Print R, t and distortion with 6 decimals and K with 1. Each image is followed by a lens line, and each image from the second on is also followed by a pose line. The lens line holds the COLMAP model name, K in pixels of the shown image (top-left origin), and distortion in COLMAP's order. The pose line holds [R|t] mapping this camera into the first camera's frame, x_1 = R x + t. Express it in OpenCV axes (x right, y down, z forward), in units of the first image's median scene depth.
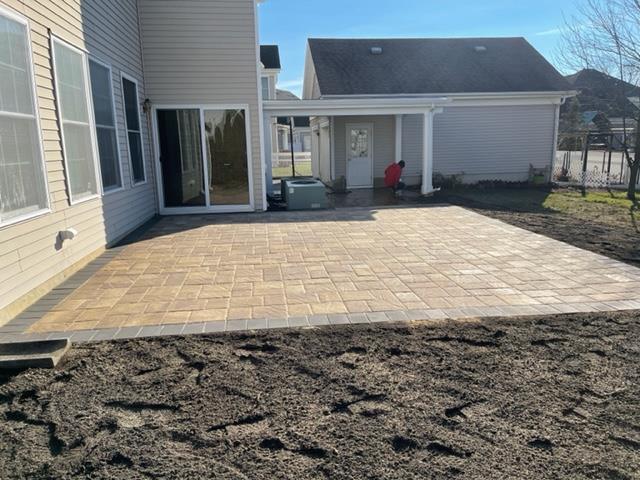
lens RADIAL K [[486.3, 0, 320.0], [0, 486.3, 240.0], [0, 0, 1]] dist [0.108440, -0.126183]
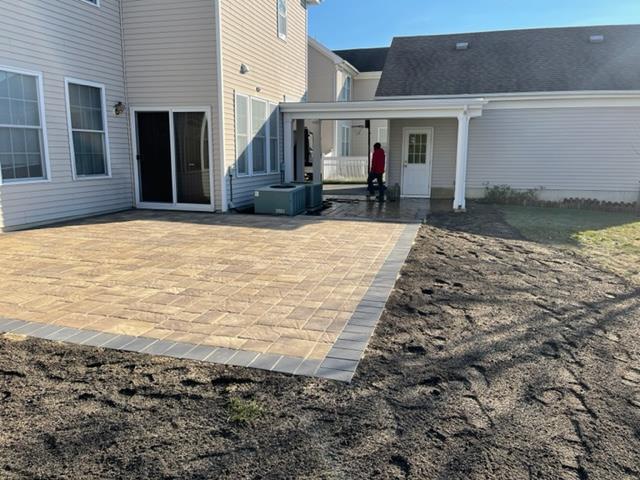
lens RADIAL K [[486.3, 0, 320.0], [0, 486.3, 240.0], [0, 0, 1]] dist [0.108440, -0.126183]
pose [[0.919032, 0.100279, -0.381213, 0.465342], [-0.102305, 0.994640, 0.015003, -0.037268], [0.380675, 0.025211, 0.924365, 0.139384]]
